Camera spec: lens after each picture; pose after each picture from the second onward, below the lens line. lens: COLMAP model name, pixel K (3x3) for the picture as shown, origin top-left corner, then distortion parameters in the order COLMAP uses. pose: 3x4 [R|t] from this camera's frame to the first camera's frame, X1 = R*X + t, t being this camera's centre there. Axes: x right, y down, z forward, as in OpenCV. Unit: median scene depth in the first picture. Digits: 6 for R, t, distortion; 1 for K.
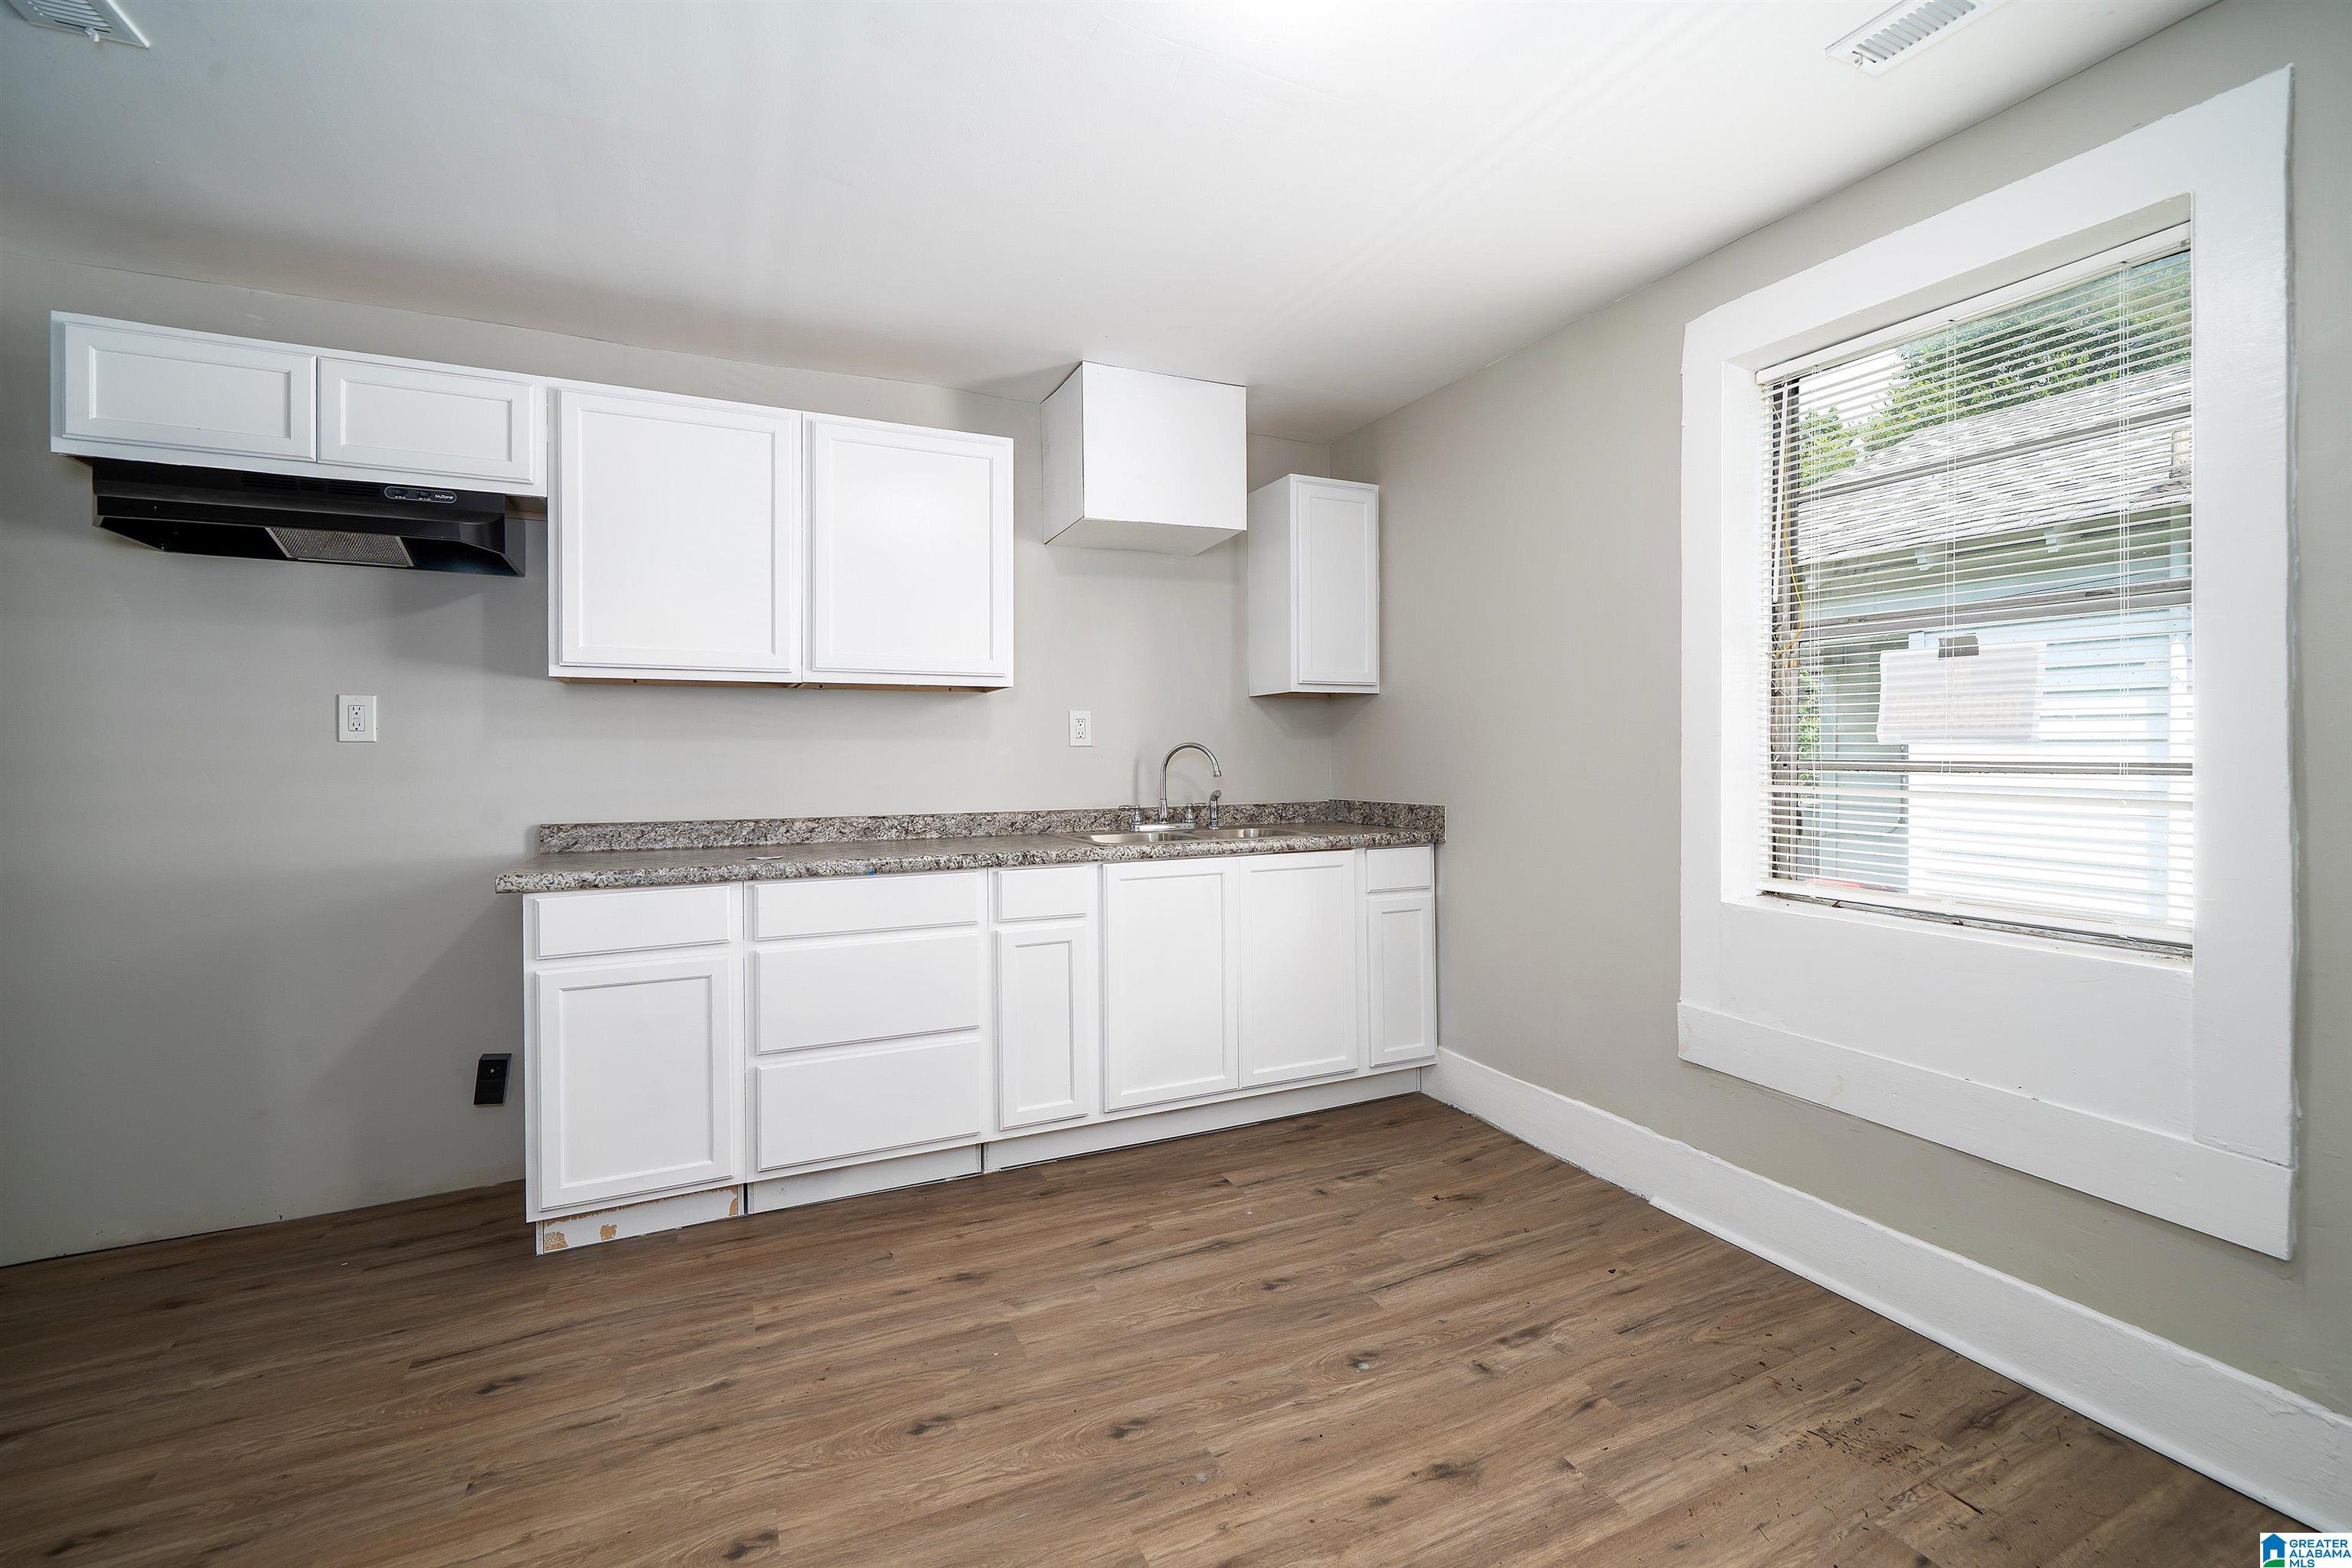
lens RADIAL K [[990.8, 0, 1176.0], [0, 990.8, 784.0], [0, 0, 1]] dist [-0.001204, -0.000361]
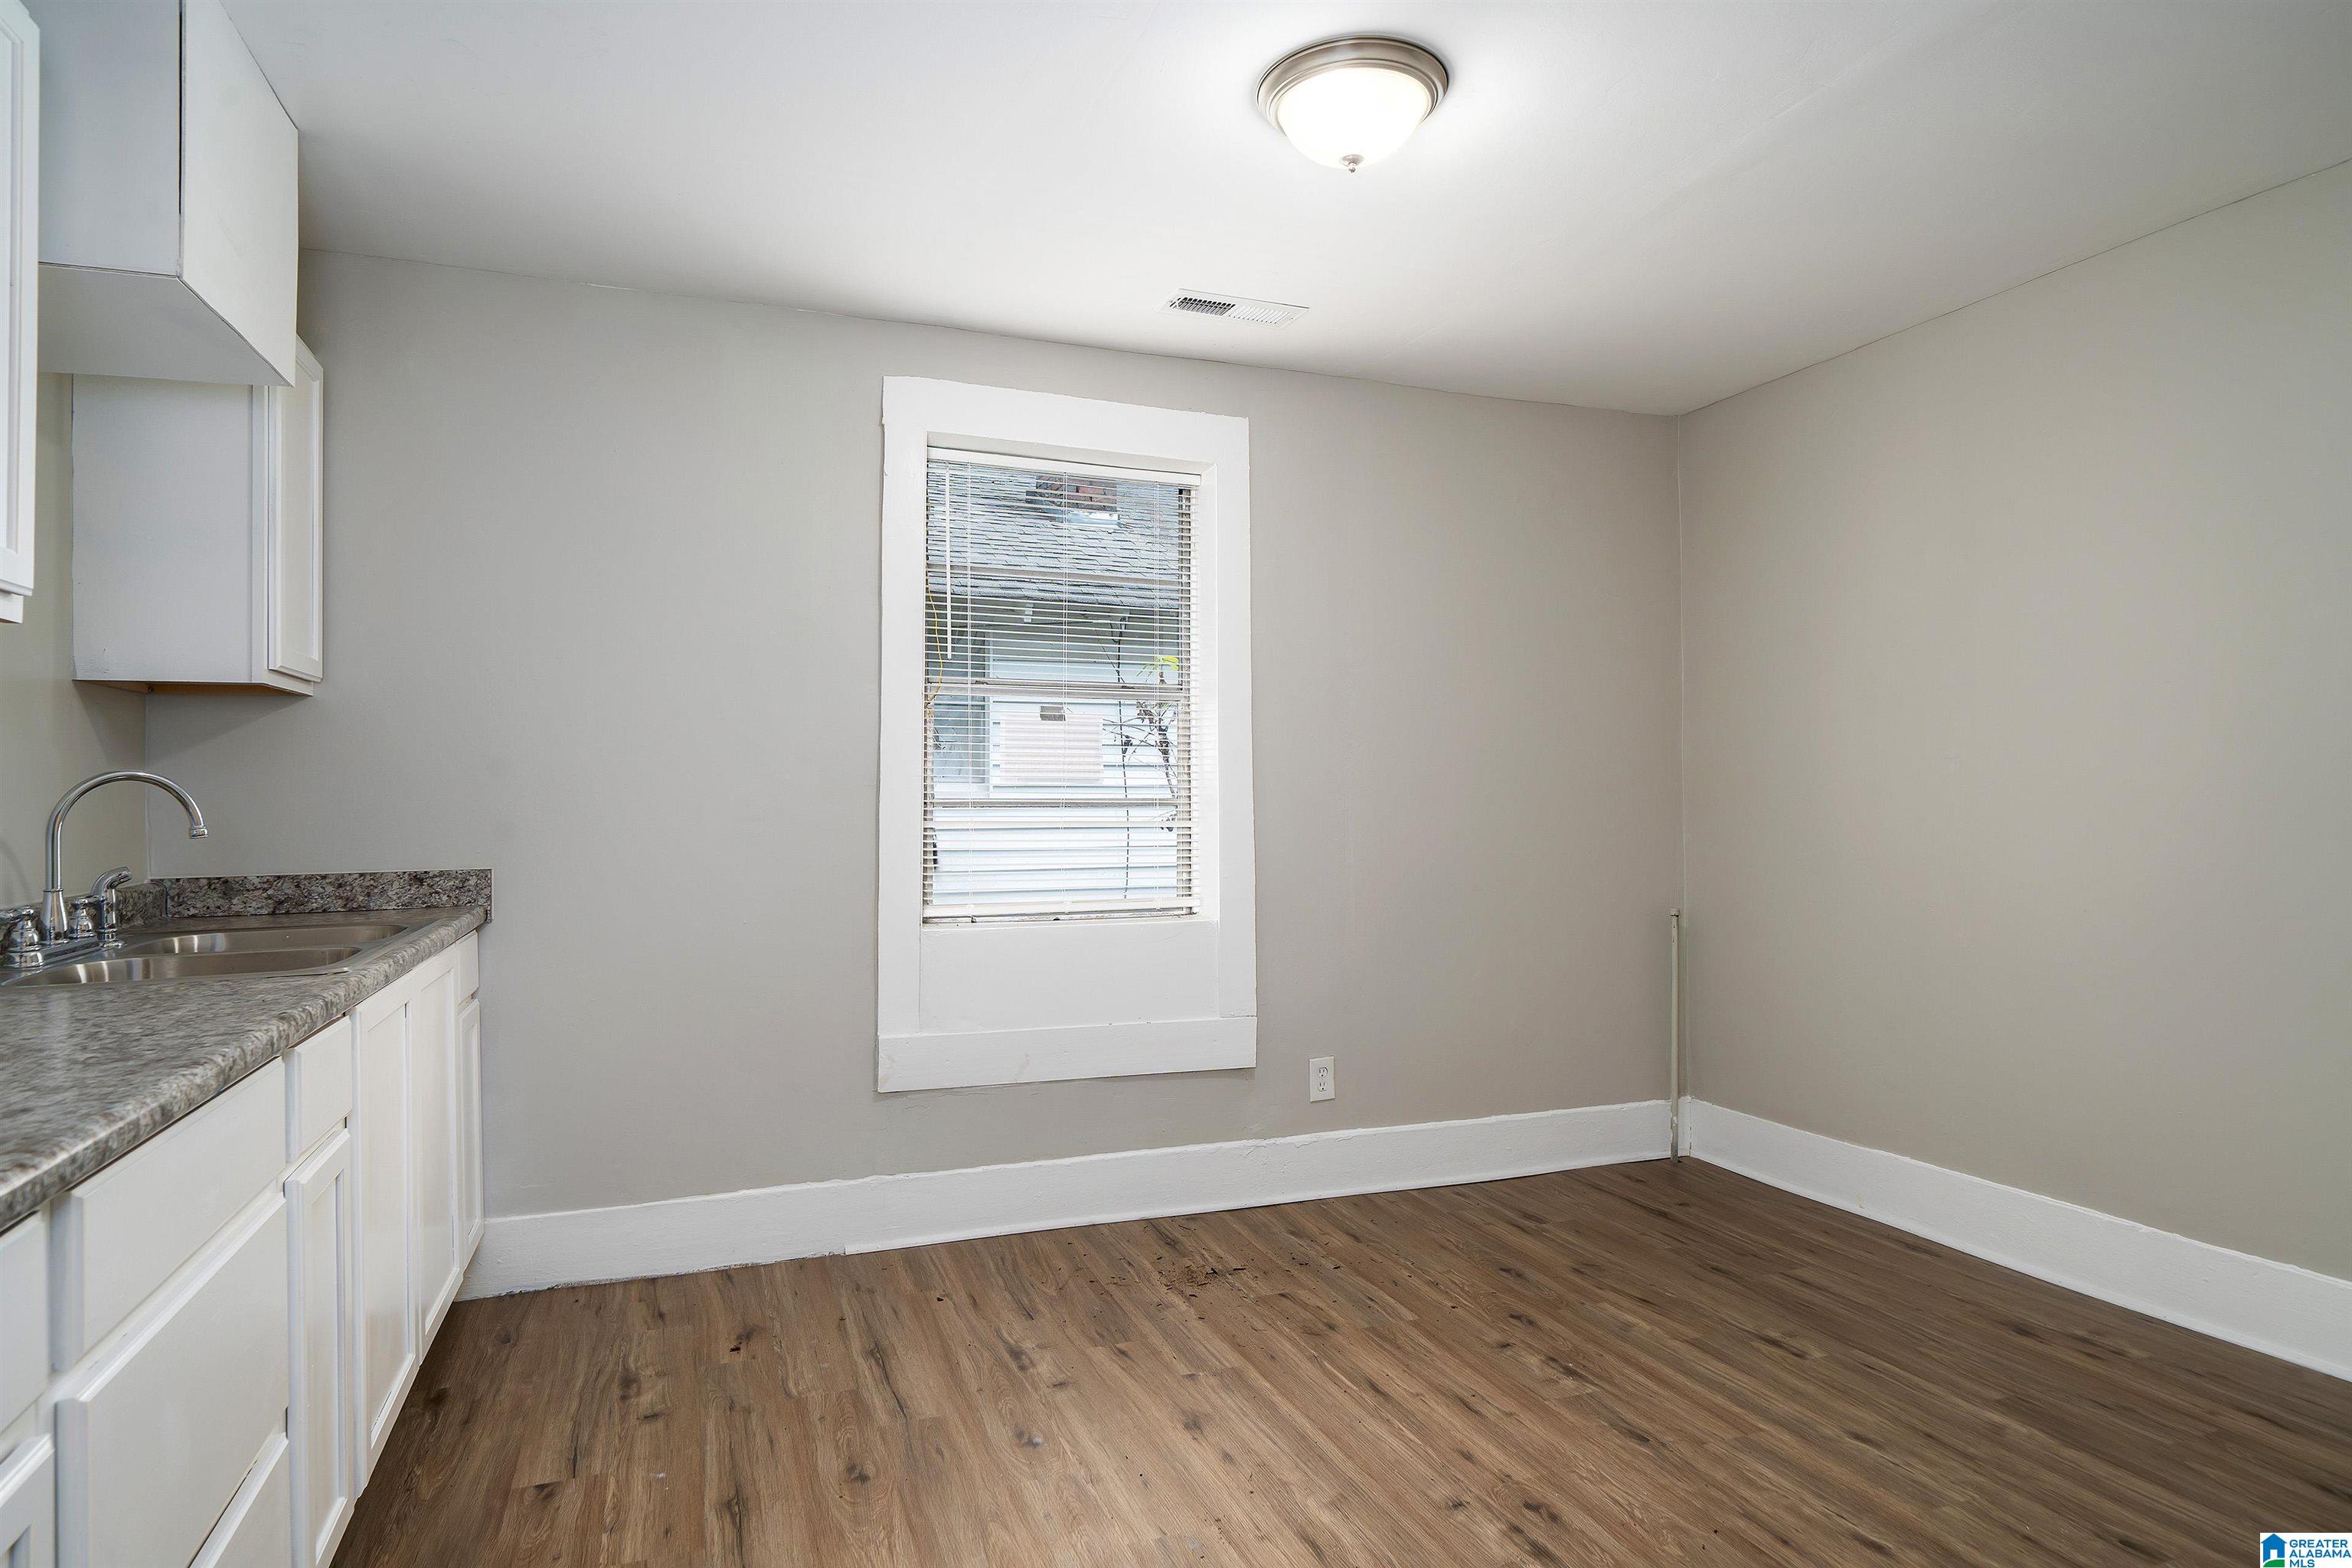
lens RADIAL K [[1284.7, 0, 1171.9], [0, 1284.7, 829.2], [0, 0, 1]] dist [0.001995, 0.000524]
pose [[0.074112, -0.021456, 0.997019, -0.830650], [0.037608, 0.999117, 0.018706, -0.006797], [-0.996541, 0.036110, 0.074854, 0.632326]]
